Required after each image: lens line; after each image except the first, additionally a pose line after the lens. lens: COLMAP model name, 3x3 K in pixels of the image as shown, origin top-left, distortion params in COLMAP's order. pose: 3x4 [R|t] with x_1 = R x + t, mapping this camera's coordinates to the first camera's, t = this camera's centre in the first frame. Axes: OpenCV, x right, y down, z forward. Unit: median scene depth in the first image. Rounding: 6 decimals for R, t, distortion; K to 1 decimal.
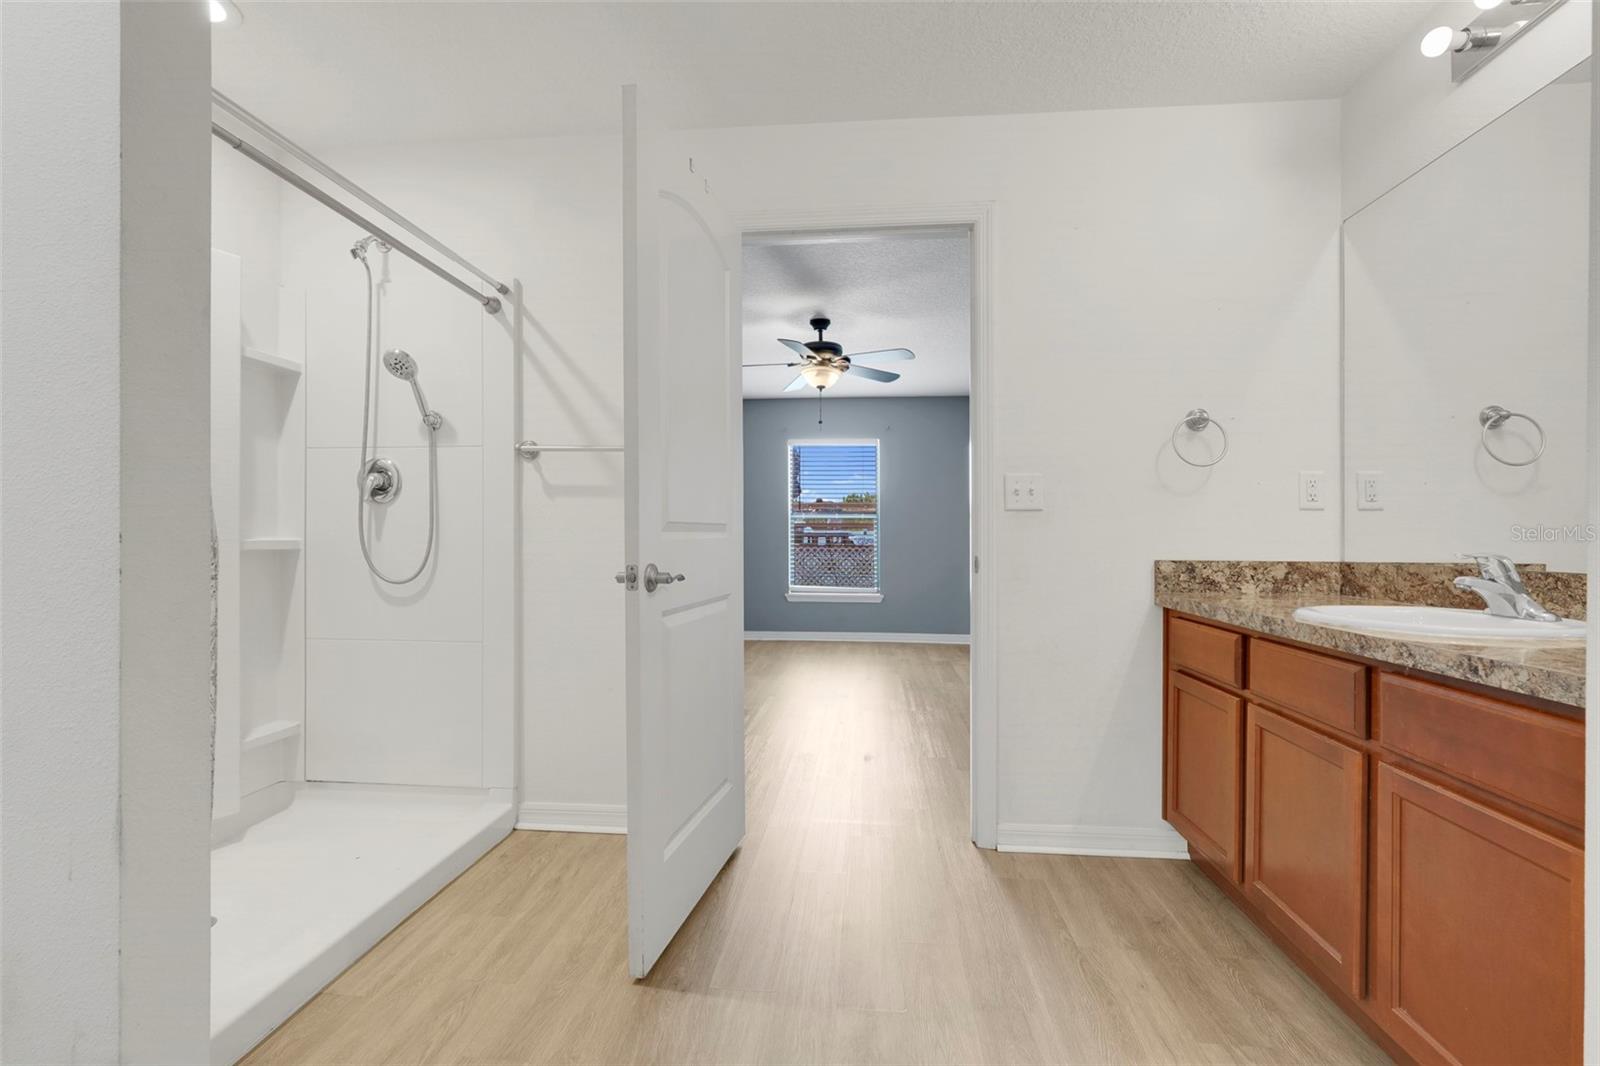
lens RADIAL K [[705.4, 0, 795.8], [0, 705.4, 530.1], [0, 0, 1]] dist [-0.005434, 0.000940]
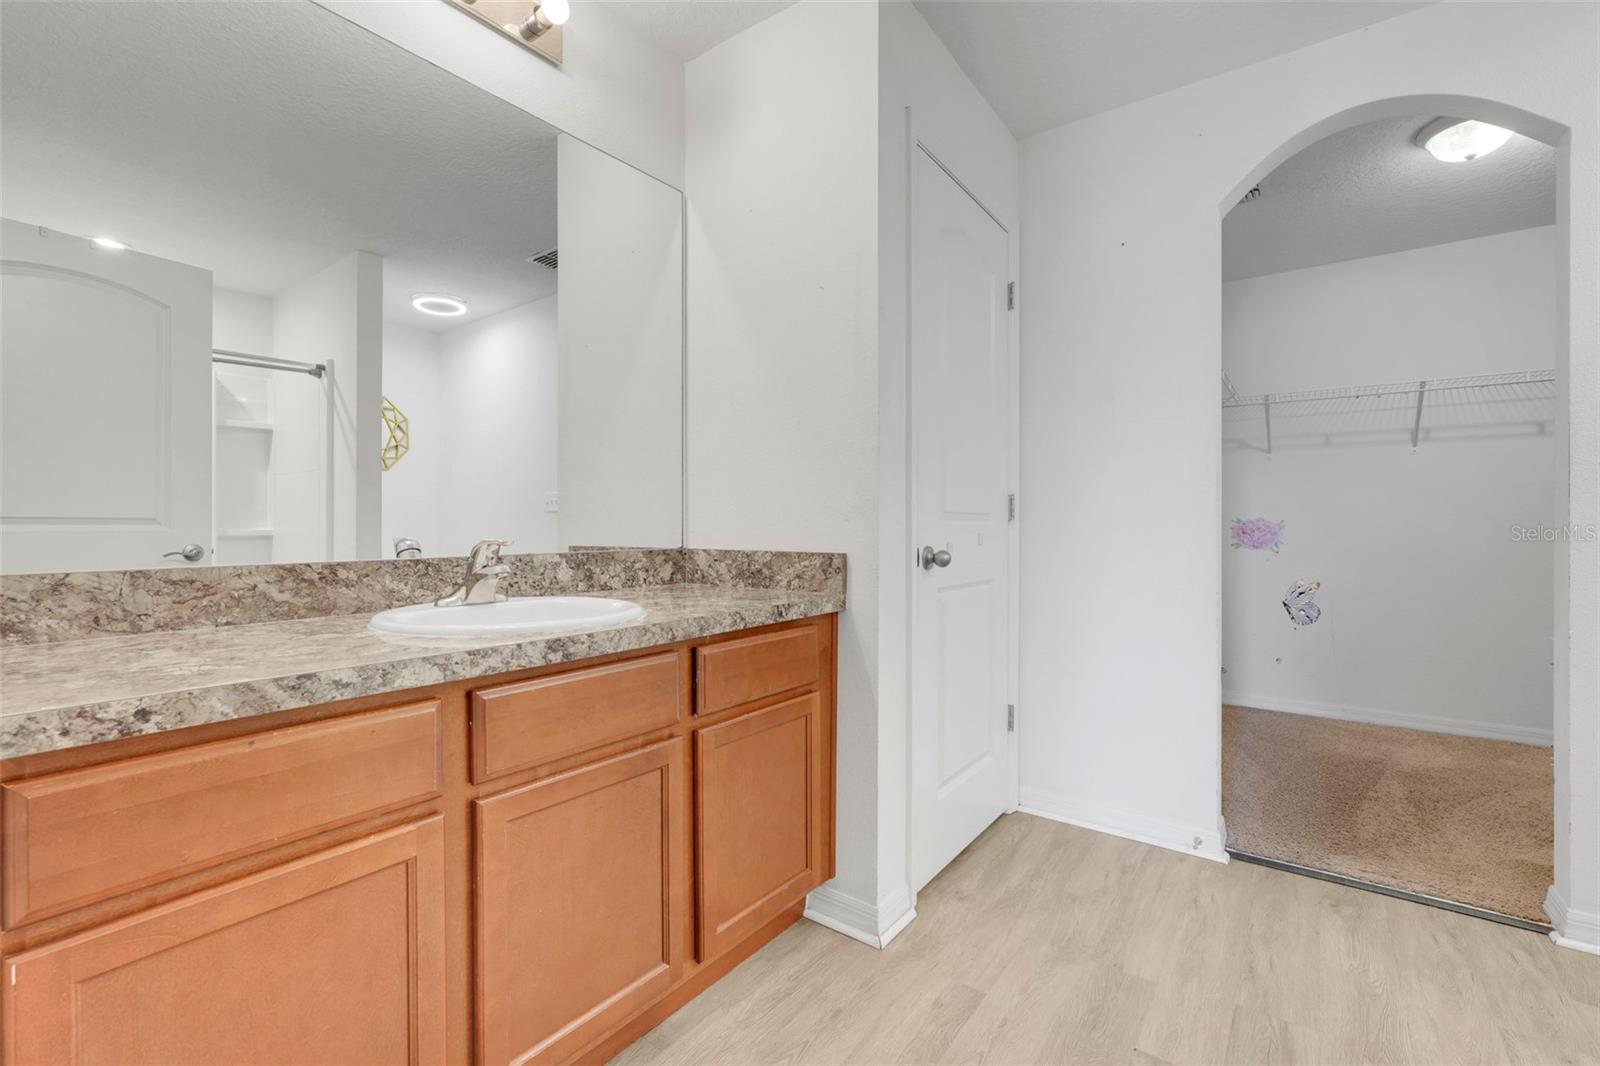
lens RADIAL K [[705.4, 0, 795.8], [0, 705.4, 530.1], [0, 0, 1]] dist [-0.005434, 0.000940]
pose [[-0.848295, -0.008835, 0.529450, 0.114452], [-0.007345, 0.999961, 0.004918, 0.012091], [-0.529473, 0.000283, -0.848327, 1.576846]]
